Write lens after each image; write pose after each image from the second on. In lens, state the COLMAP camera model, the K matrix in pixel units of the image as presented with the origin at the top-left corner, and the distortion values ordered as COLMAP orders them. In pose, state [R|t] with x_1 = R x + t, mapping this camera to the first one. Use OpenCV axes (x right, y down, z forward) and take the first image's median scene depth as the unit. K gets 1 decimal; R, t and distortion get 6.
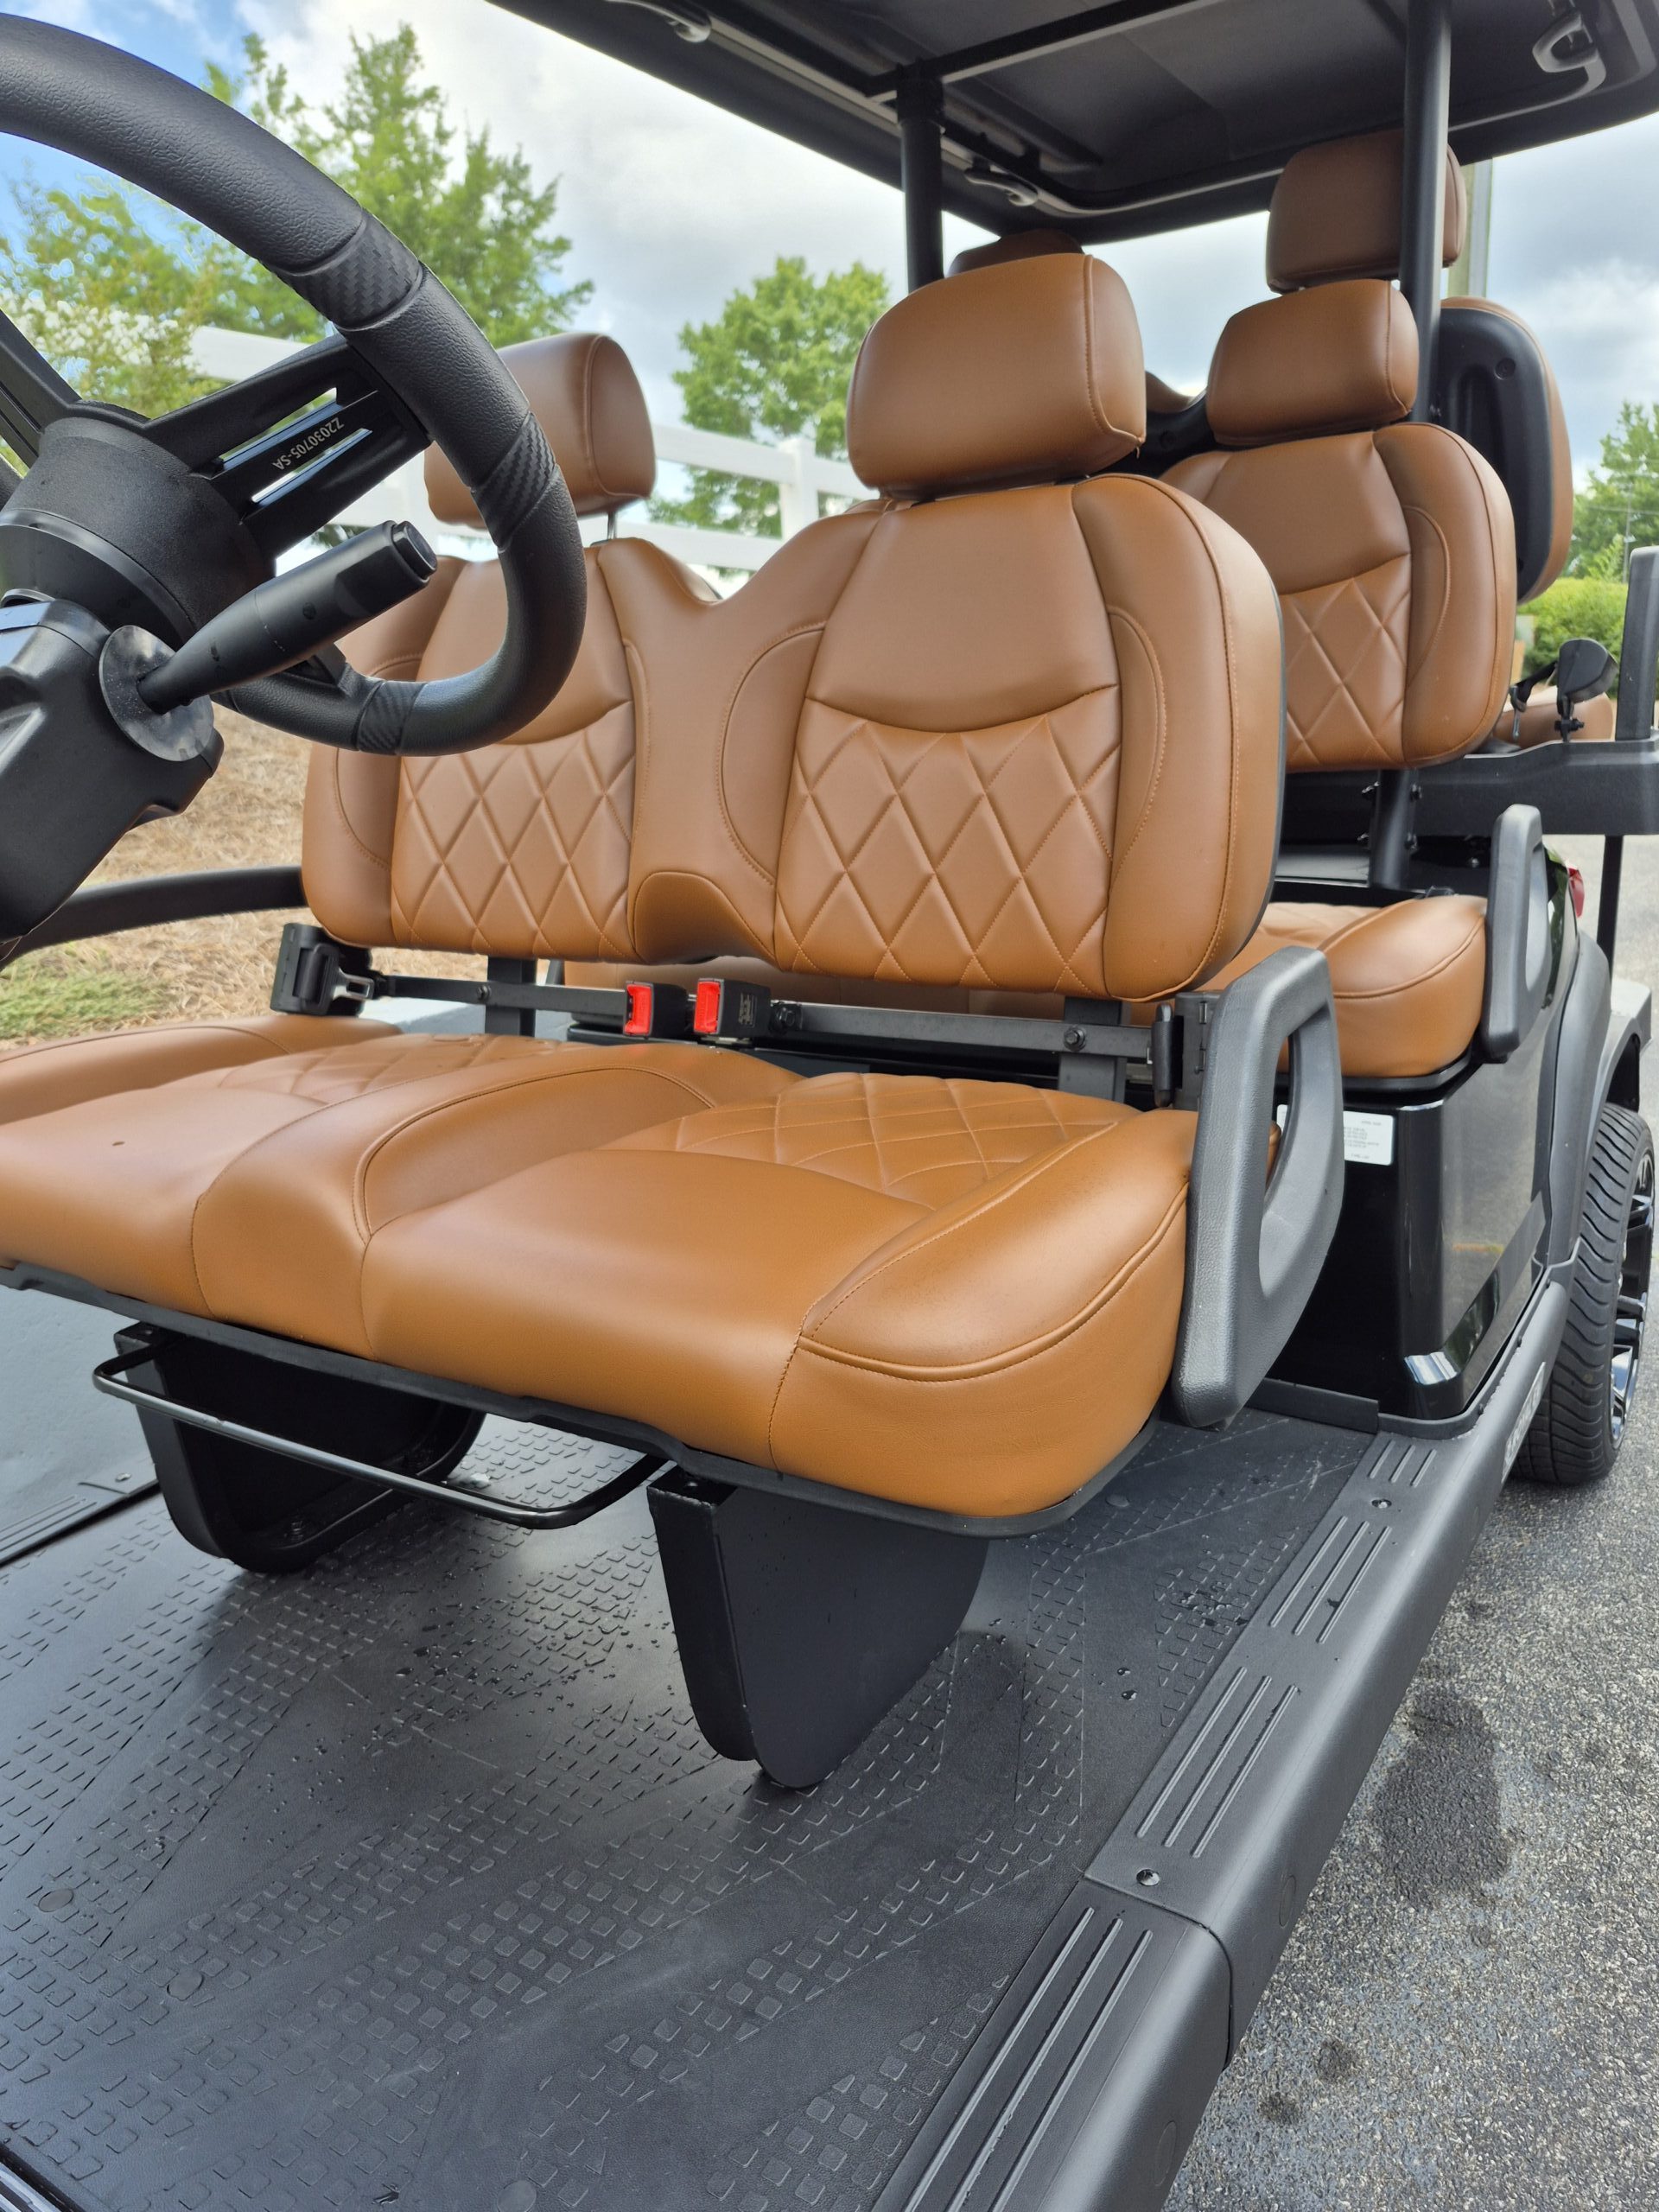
lens RADIAL K [[1548.5, 0, 795.1], [0, 1548.5, 1077.7], [0, 0, 1]] dist [0.064774, -0.067885]
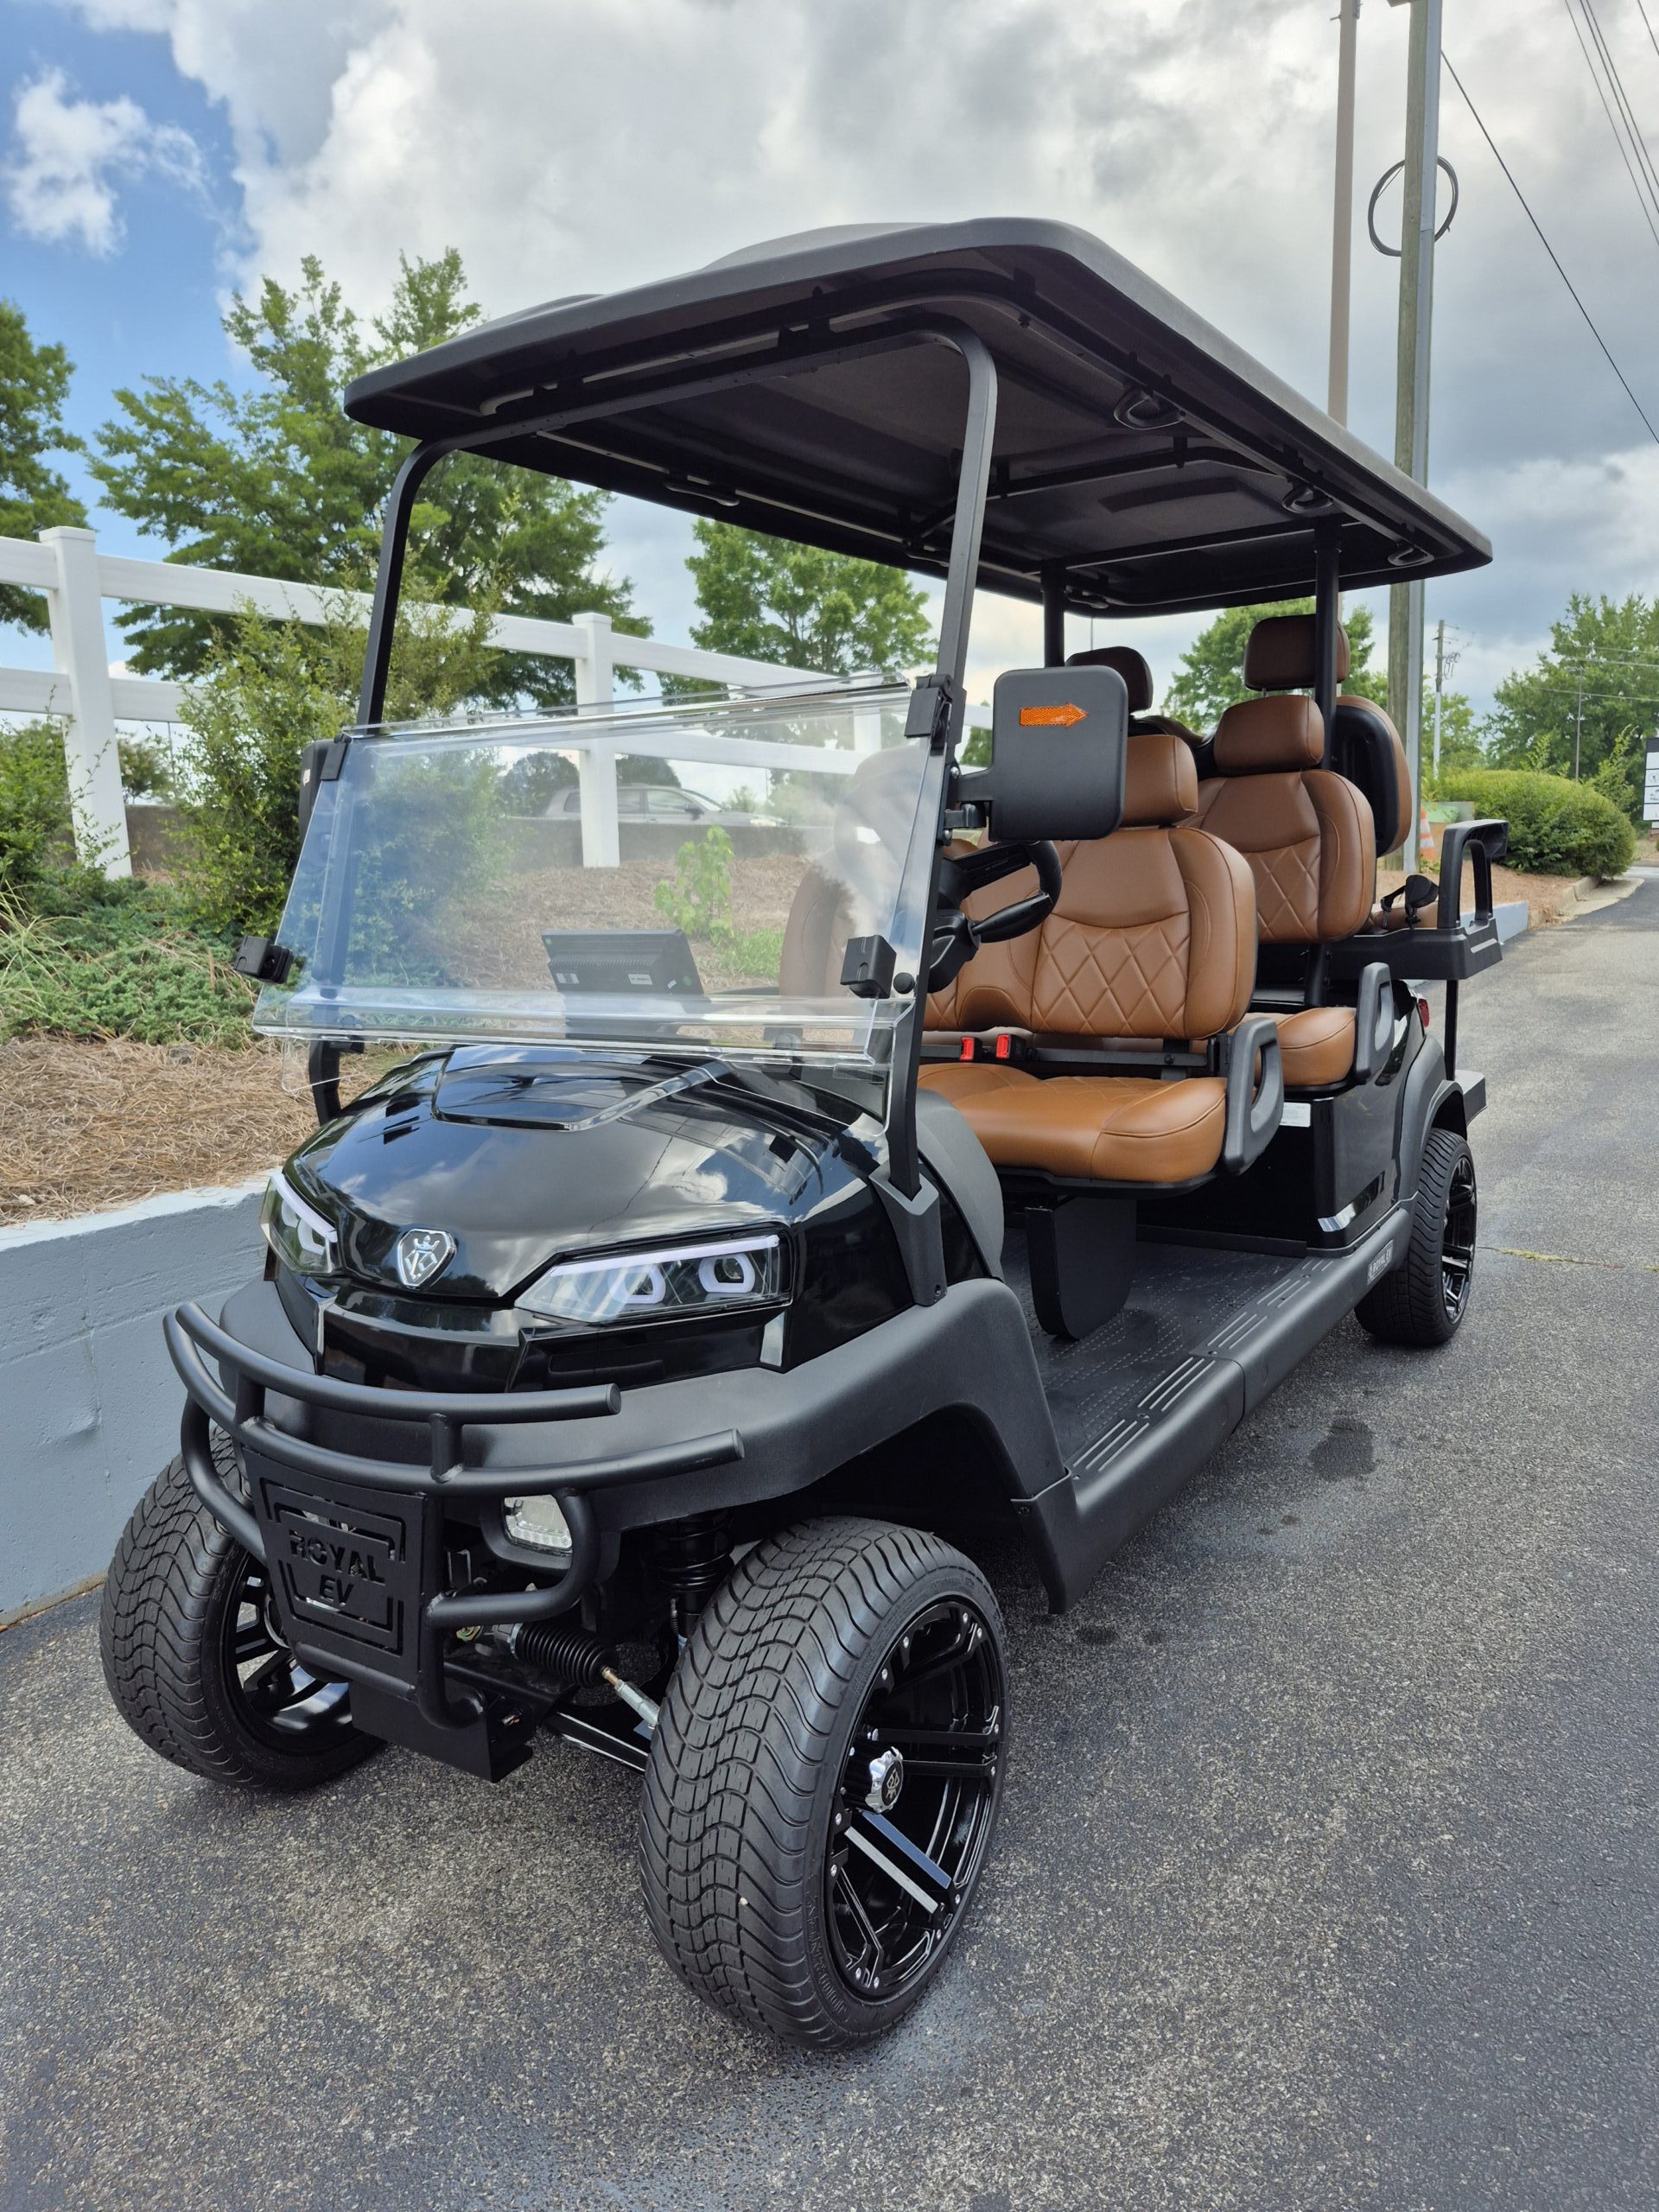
lens RADIAL K [[1548.5, 0, 825.6], [0, 1548.5, 1109.3], [0, 0, 1]] dist [0.064774, -0.067885]
pose [[0.999569, 0.006823, 0.028548, -0.275352], [-0.004589, 0.996974, -0.077602, 0.159595], [-0.028991, 0.077438, 0.996576, -0.889453]]
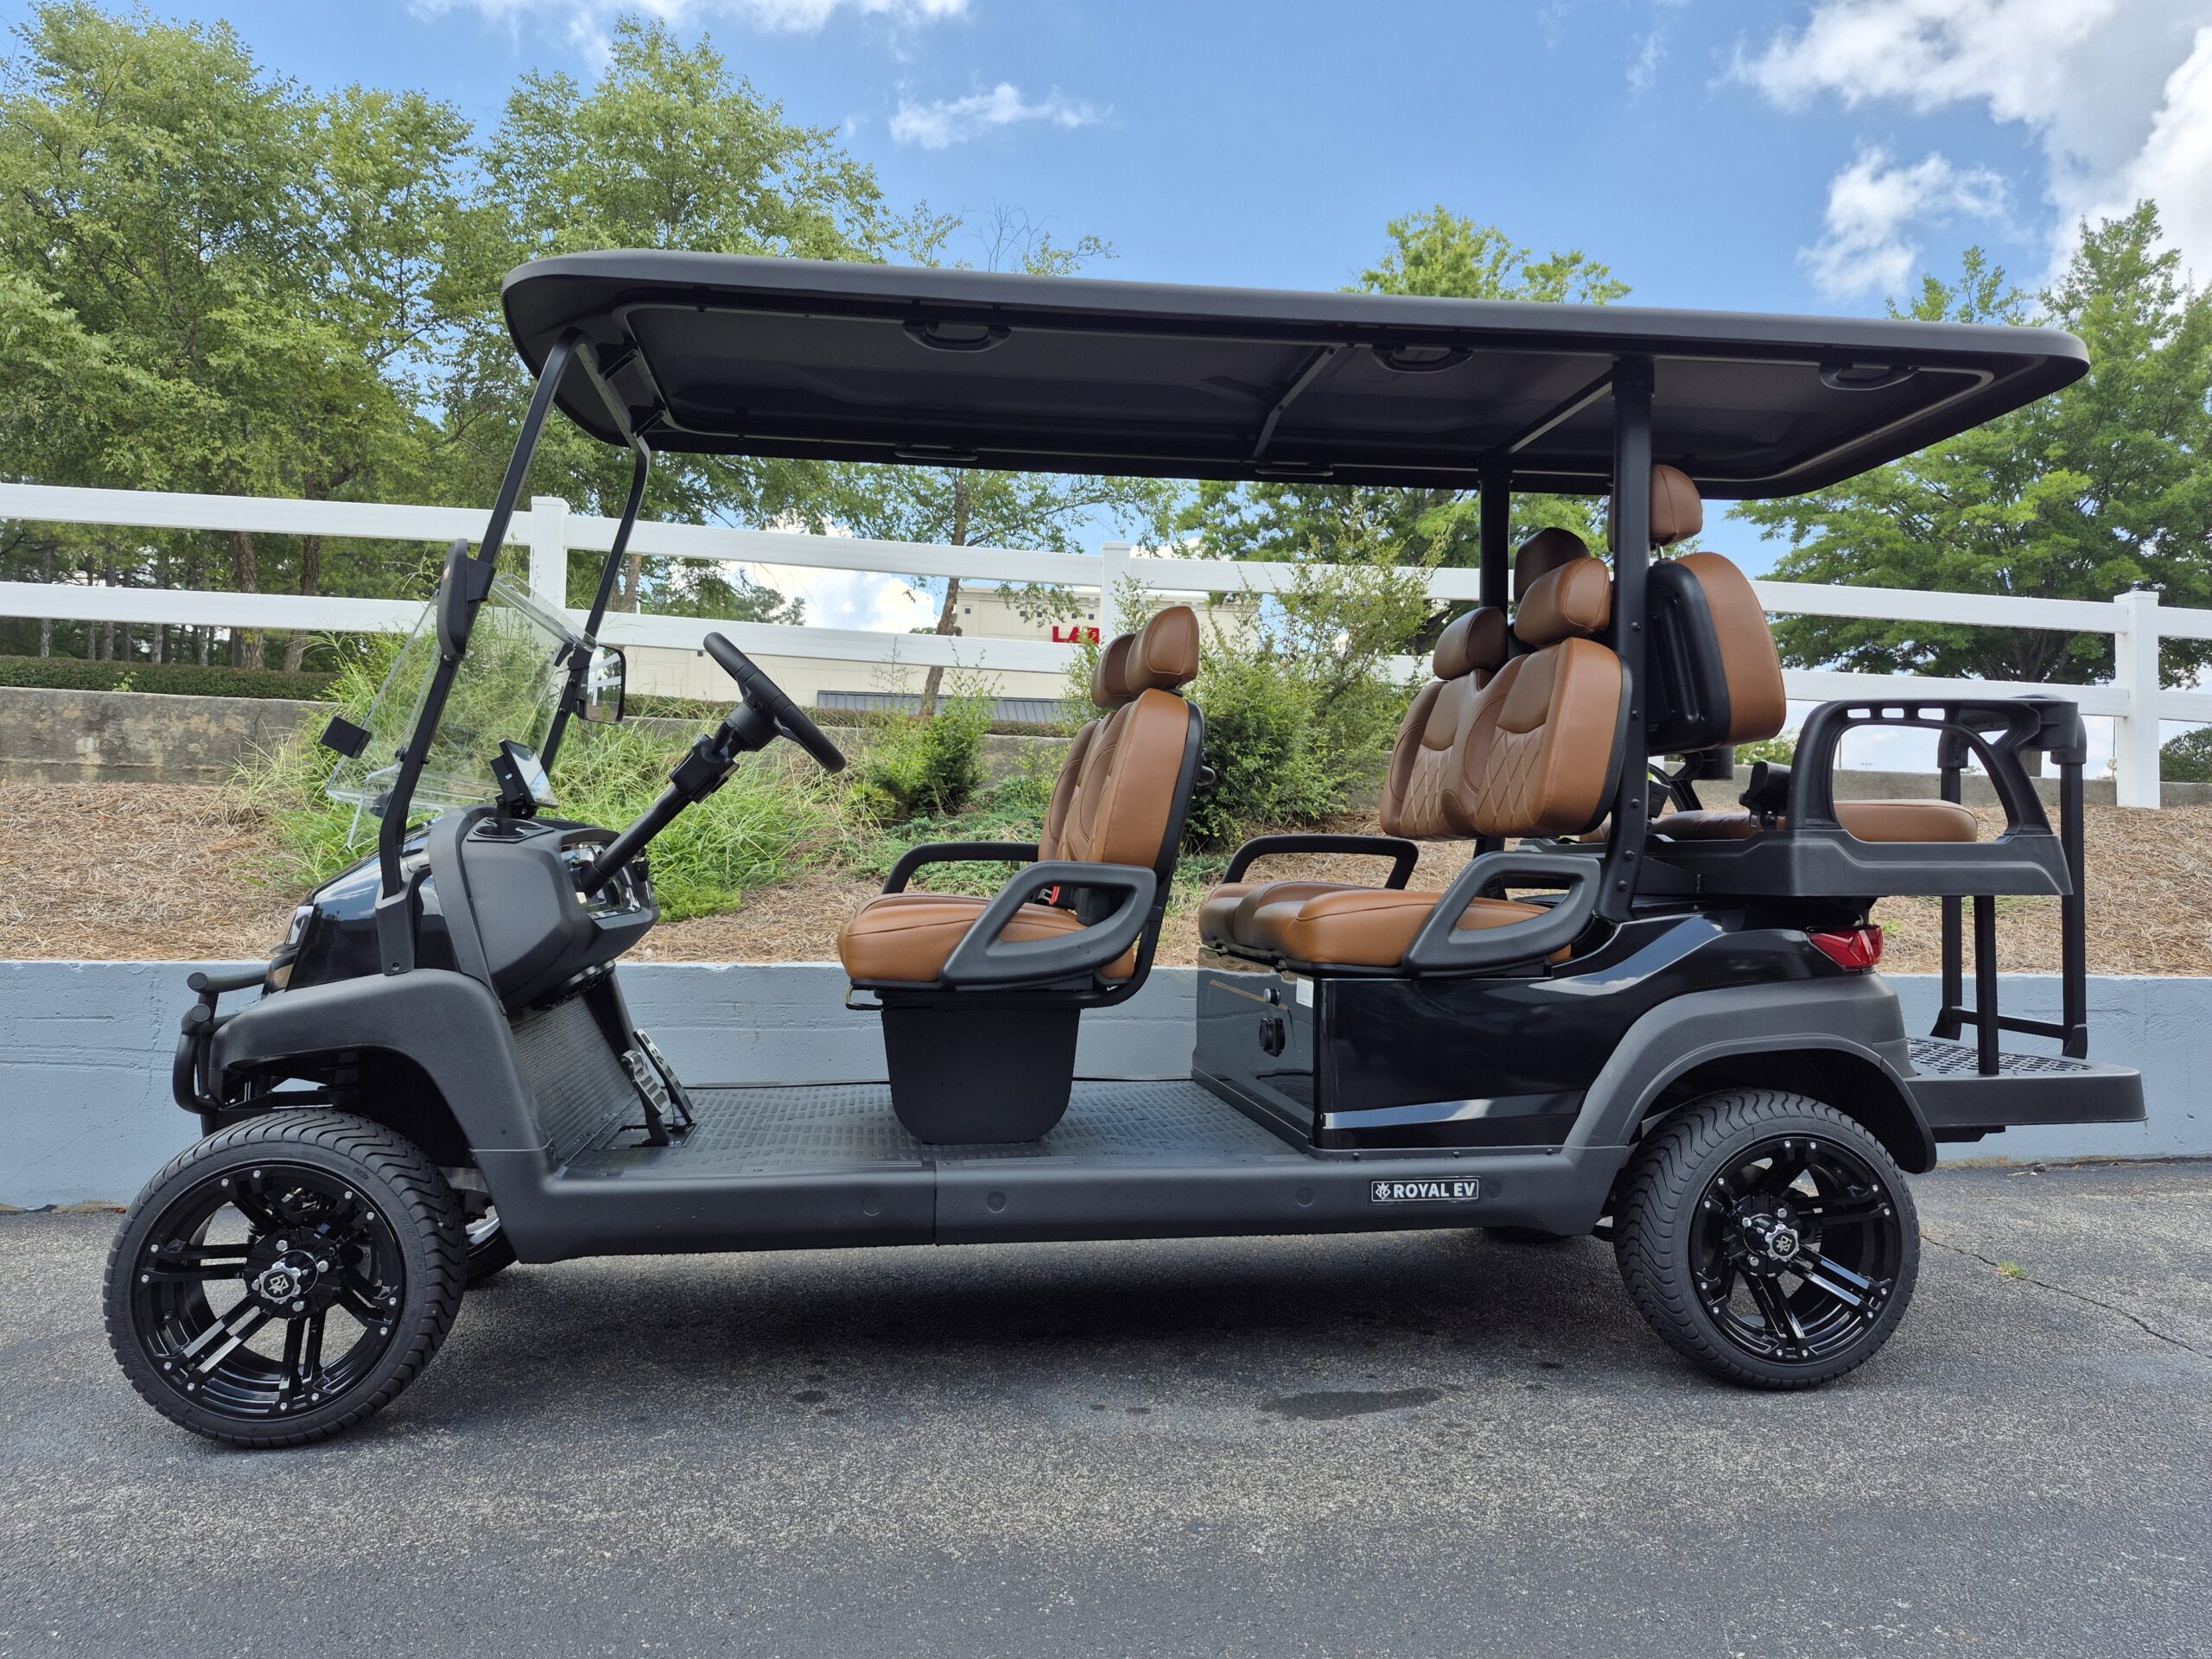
lens RADIAL K [[1548.5, 0, 1097.1], [0, 1548.5, 819.0], [0, 0, 1]] dist [0.064774, -0.067885]
pose [[0.665663, 0.035167, -0.745424, 1.309439], [-0.220020, 0.963736, -0.151011, 0.142943], [0.713081, 0.264531, 0.649261, -0.417387]]
